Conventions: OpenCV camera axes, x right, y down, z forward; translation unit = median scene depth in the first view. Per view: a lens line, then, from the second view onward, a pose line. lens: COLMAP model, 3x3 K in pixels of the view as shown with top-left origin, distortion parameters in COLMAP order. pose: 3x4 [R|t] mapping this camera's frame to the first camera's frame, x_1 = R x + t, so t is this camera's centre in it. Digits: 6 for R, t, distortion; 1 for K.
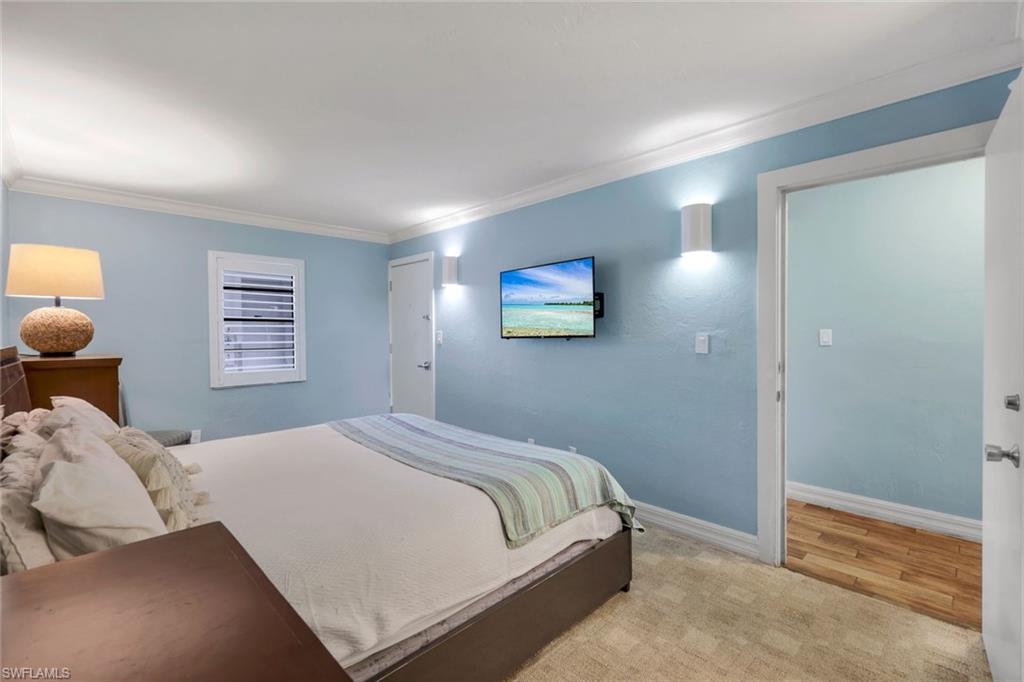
lens RADIAL K [[449.1, 0, 514.6], [0, 449.1, 331.7], [0, 0, 1]] dist [0.001525, 0.000124]
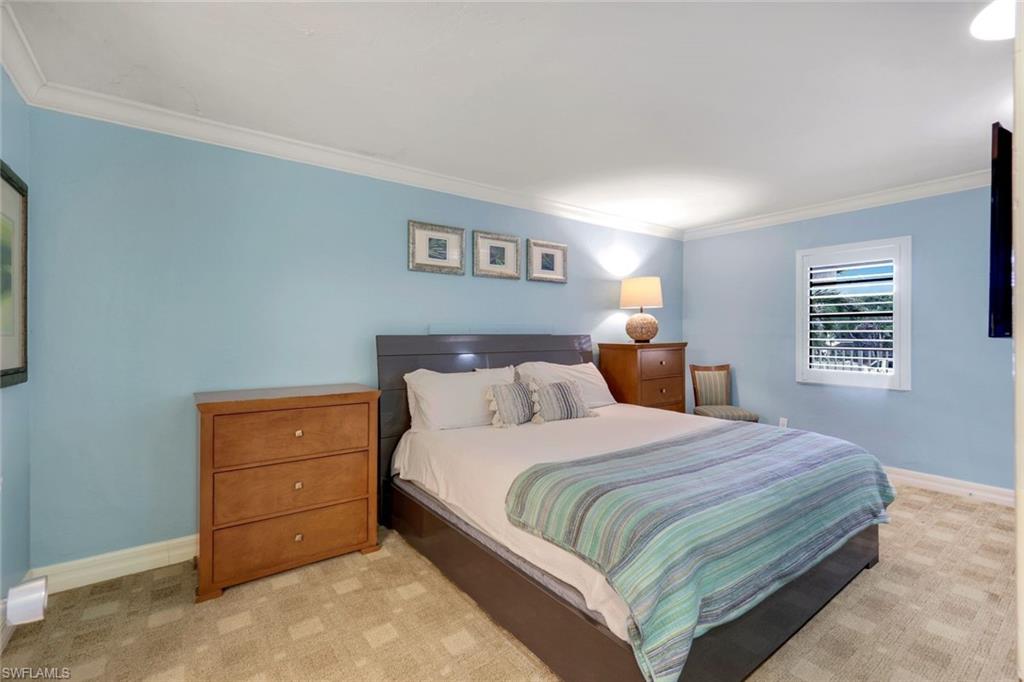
lens RADIAL K [[449.1, 0, 514.6], [0, 449.1, 331.7], [0, 0, 1]] dist [0.001525, 0.000124]
pose [[-0.137288, 0.002427, -0.990528, 0.874794], [-0.001475, 0.999995, 0.002655, 0.012690], [0.990530, 0.001825, -0.137283, 0.937854]]
